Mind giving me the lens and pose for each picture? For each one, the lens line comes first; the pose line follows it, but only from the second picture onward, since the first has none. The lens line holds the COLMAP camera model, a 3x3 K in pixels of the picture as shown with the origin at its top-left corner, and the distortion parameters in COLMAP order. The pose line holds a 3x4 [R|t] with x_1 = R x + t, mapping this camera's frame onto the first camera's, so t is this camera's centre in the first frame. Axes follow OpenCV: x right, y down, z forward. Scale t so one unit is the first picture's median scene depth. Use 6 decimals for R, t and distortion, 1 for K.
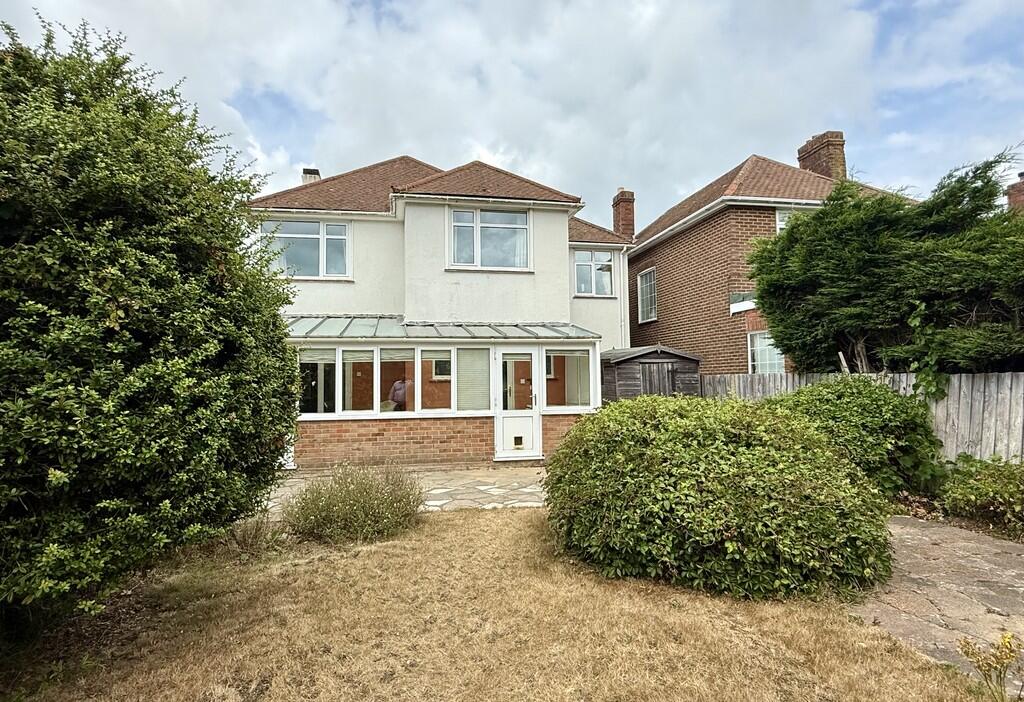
lens RADIAL K [[574.3, 0, 506.9], [0, 574.3, 351.8], [0, 0, 1]] dist [-0.004606, -0.000125]
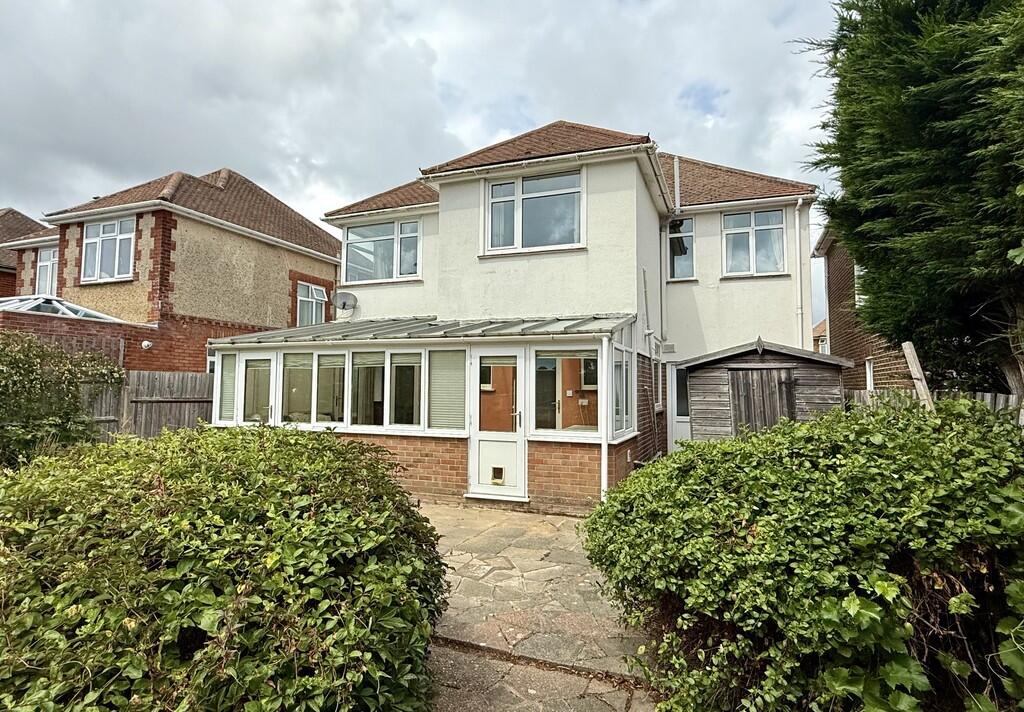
lens RADIAL K [[574.3, 0, 510.5], [0, 574.3, 348.8], [0, 0, 1]] dist [-0.004606, -0.000125]
pose [[0.841980, -0.018666, -0.539186, 0.425901], [0.008755, 0.999742, -0.020939, 0.008974], [0.539438, 0.012909, 0.841926, 0.368650]]
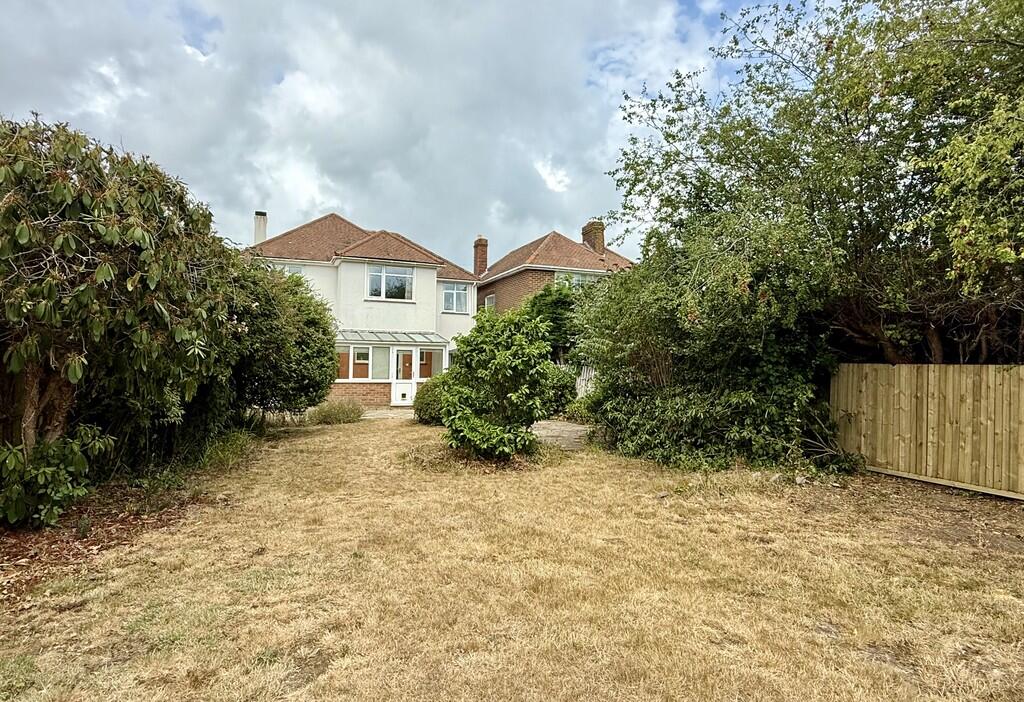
lens RADIAL K [[574.3, 0, 511.5], [0, 574.3, 351.8], [0, 0, 1]] dist [-0.004606, -0.000125]
pose [[0.979342, 0.028177, 0.200239, -0.015306], [-0.033555, 0.999160, 0.023513, -0.046932], [-0.199408, -0.029746, 0.979465, -0.916851]]
